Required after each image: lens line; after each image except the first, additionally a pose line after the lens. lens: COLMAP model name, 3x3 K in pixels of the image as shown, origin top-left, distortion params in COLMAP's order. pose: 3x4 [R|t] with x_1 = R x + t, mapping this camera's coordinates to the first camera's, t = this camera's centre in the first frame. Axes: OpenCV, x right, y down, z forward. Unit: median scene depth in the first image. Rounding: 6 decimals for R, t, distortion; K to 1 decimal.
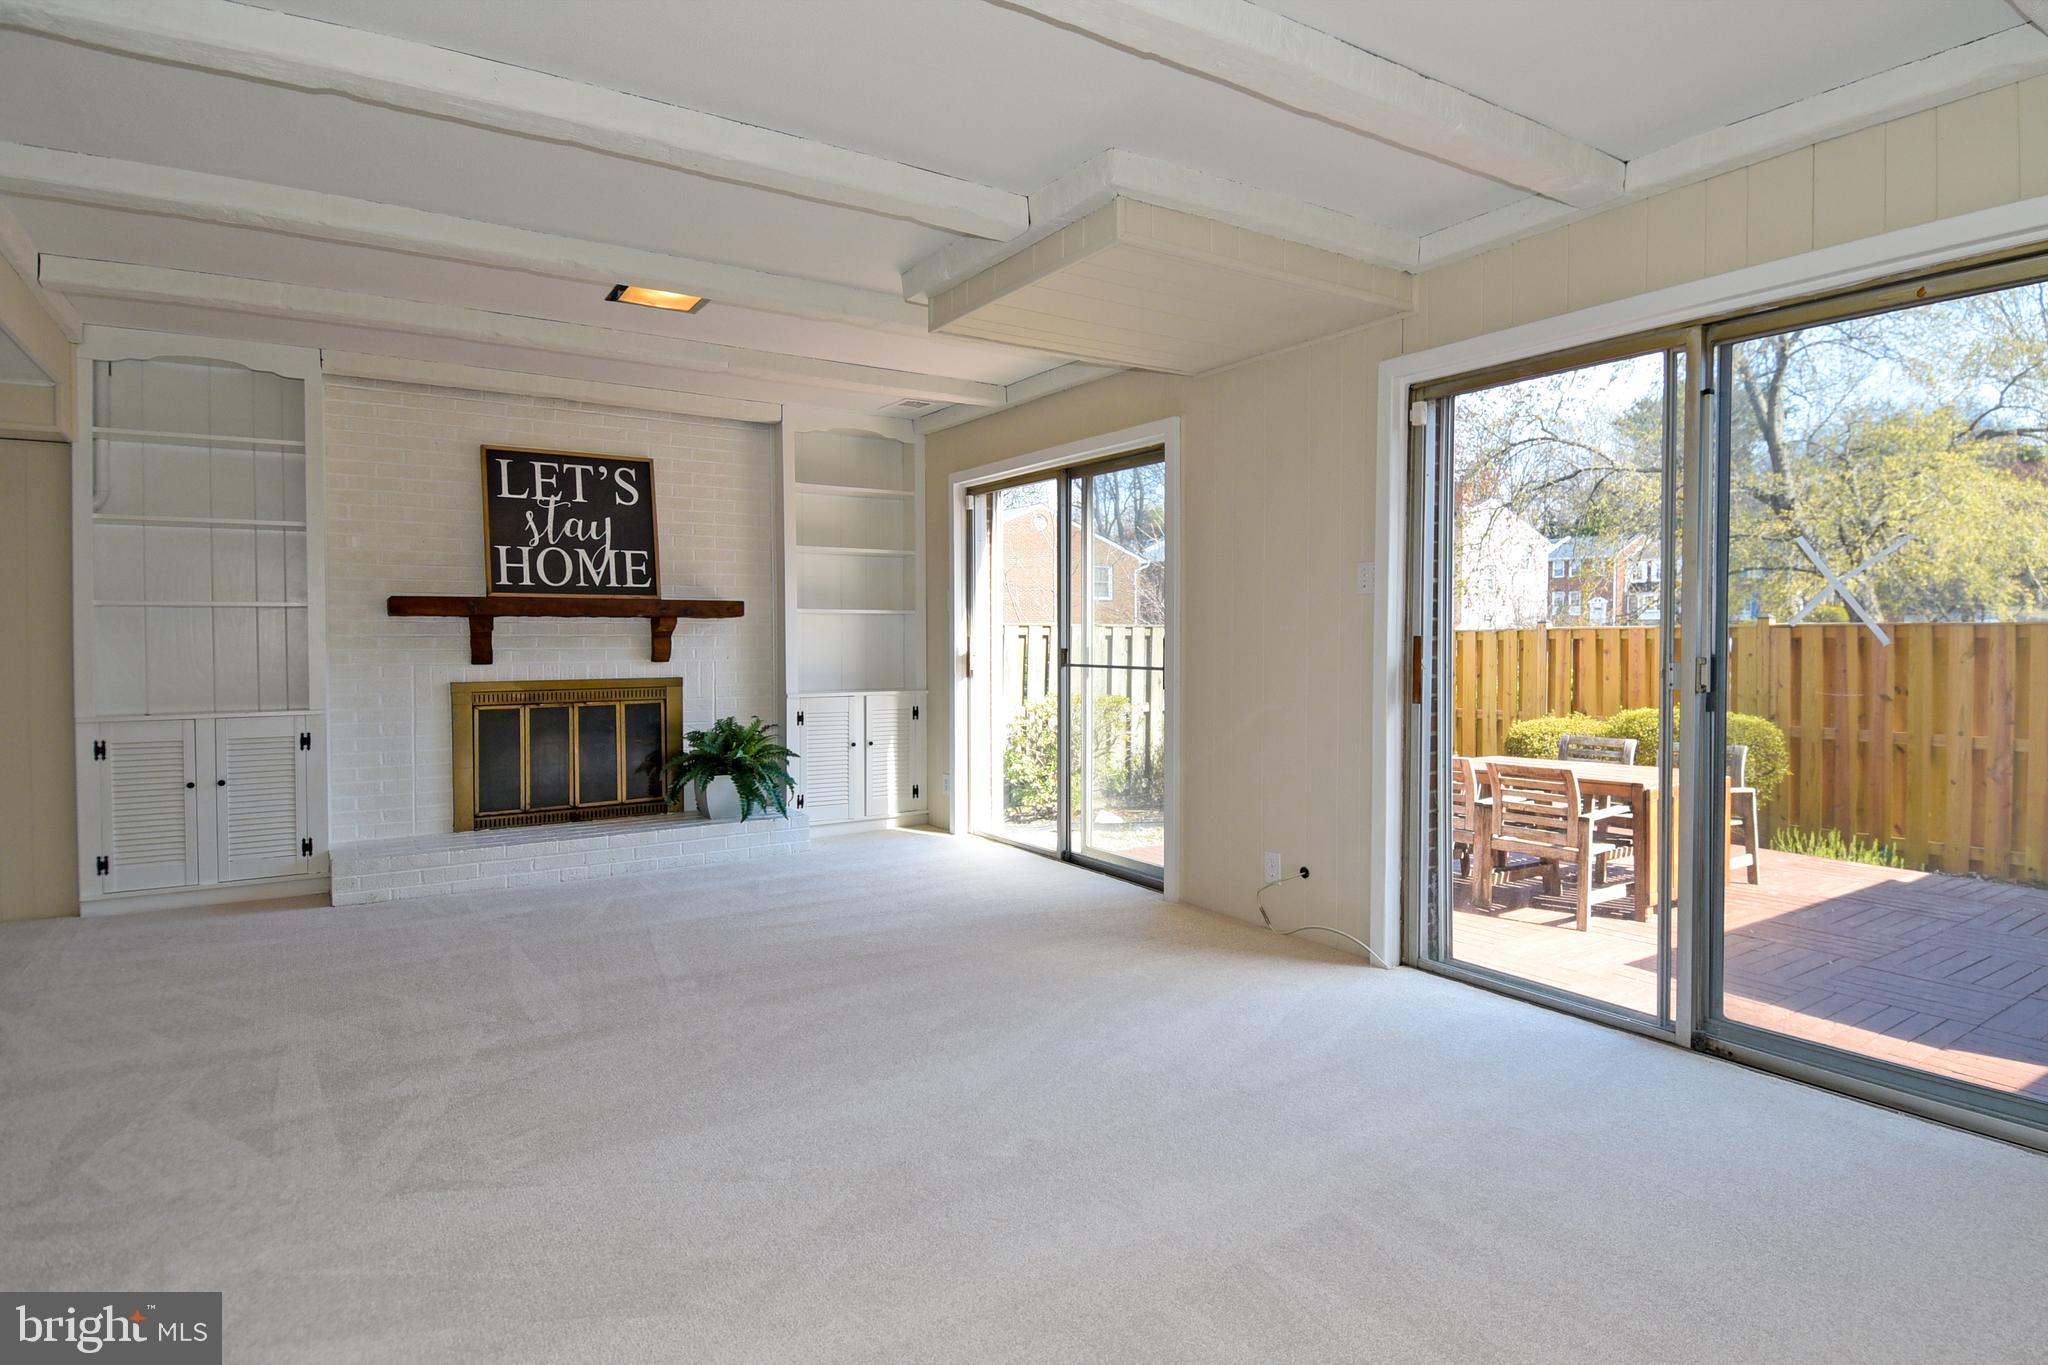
lens RADIAL K [[1117.2, 0, 1025.2], [0, 1117.2, 654.6], [0, 0, 1]] dist [0.037550, -0.029790]
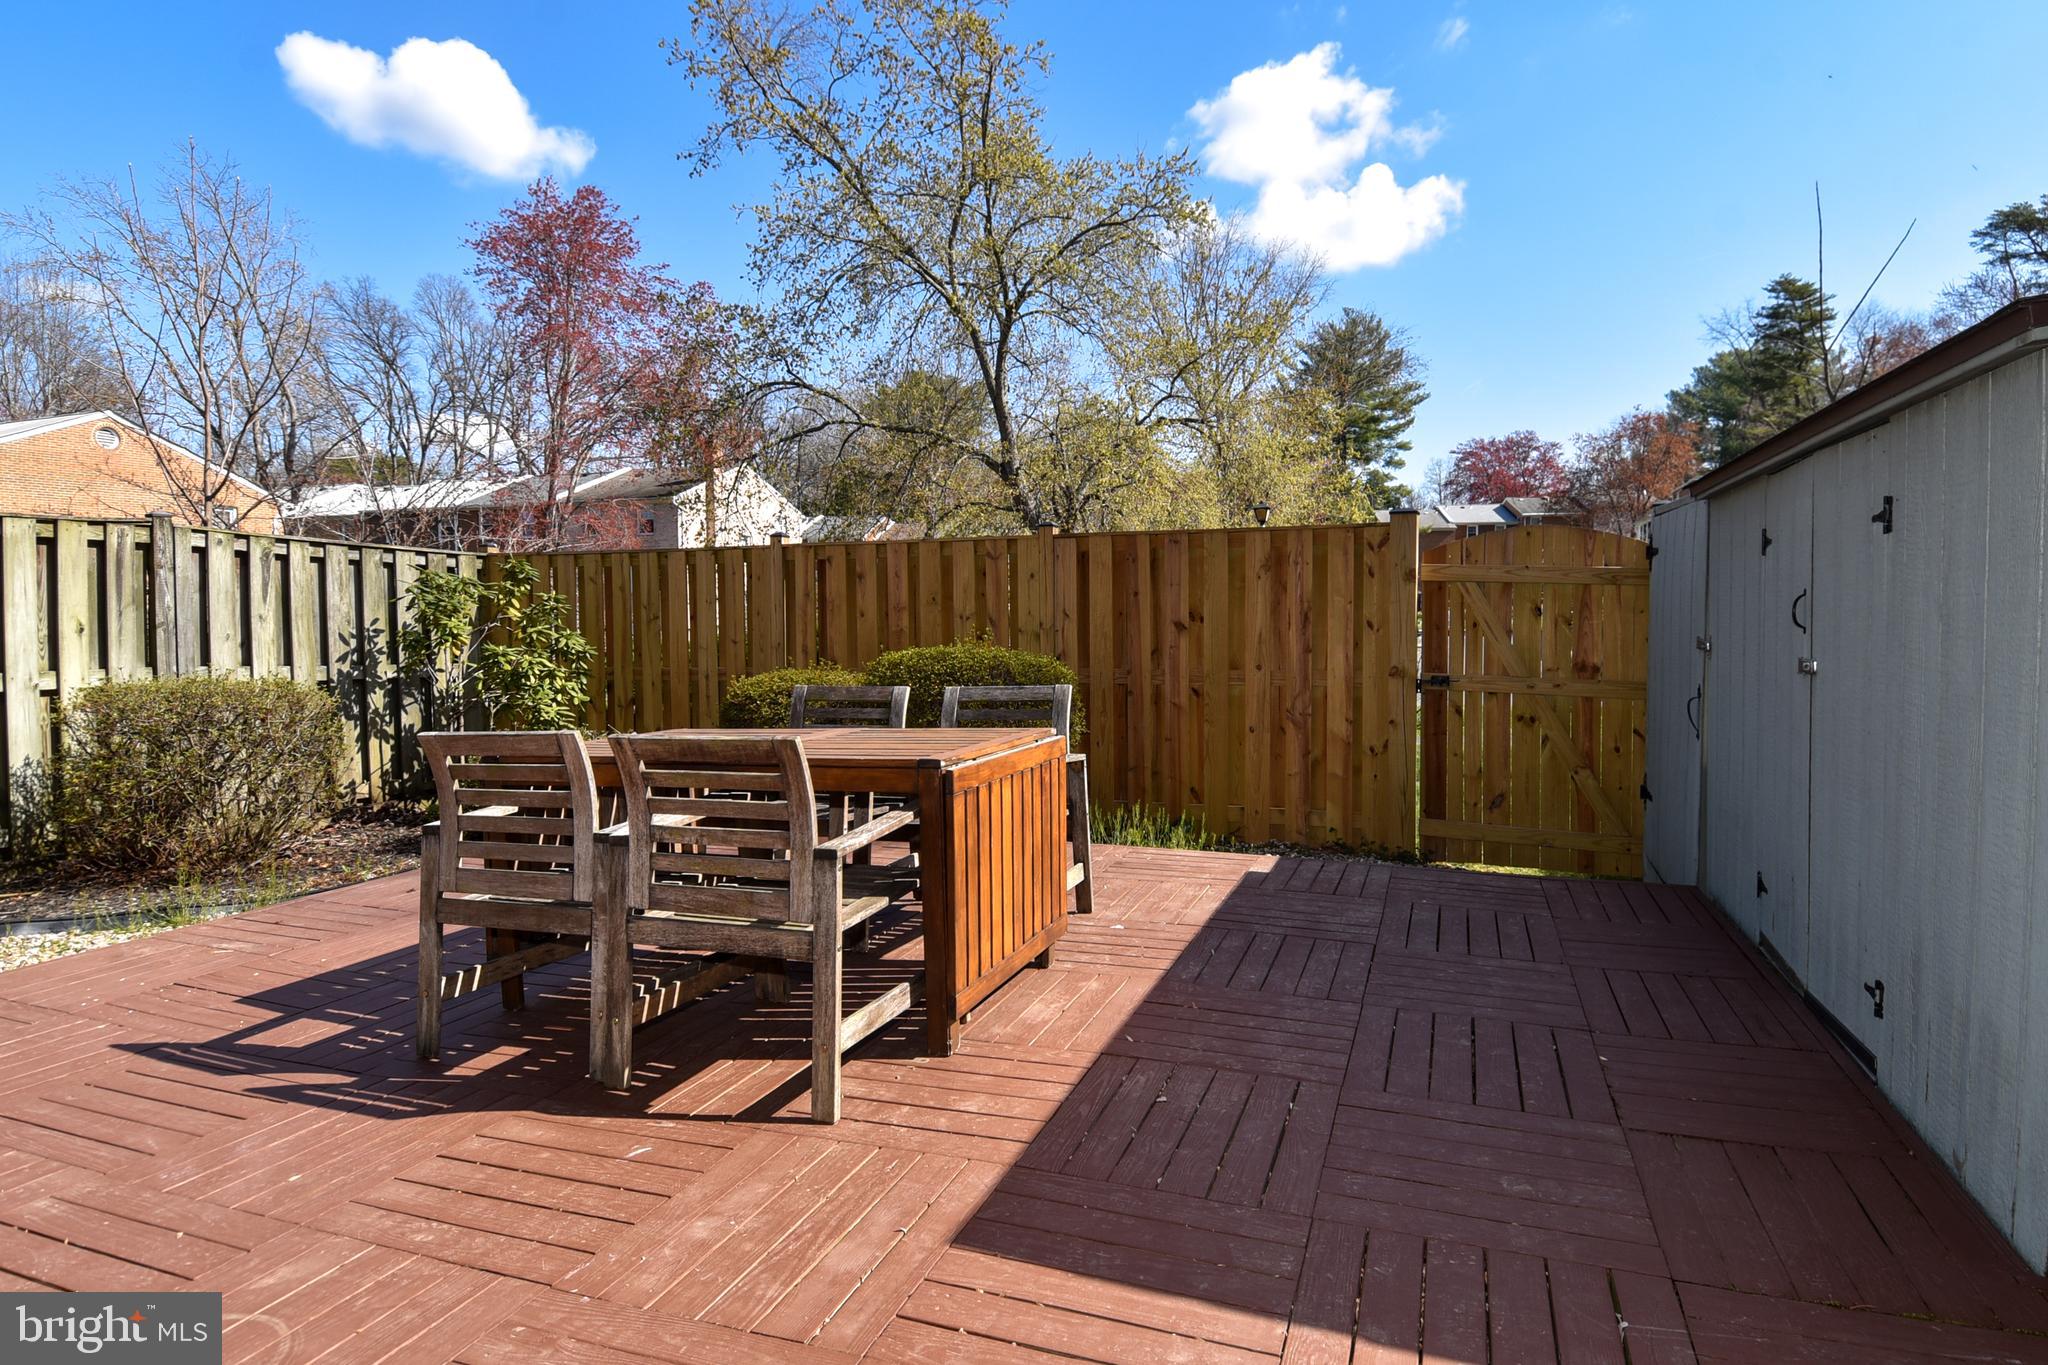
lens RADIAL K [[1117.2, 0, 1011.9], [0, 1117.2, 669.6], [0, 0, 1]] dist [0.037550, -0.029790]
pose [[0.817240, -0.026178, 0.575703, 0.238460], [0.015857, 0.999611, 0.022944, 0.051781], [-0.576079, -0.009622, 0.817337, 0.468318]]
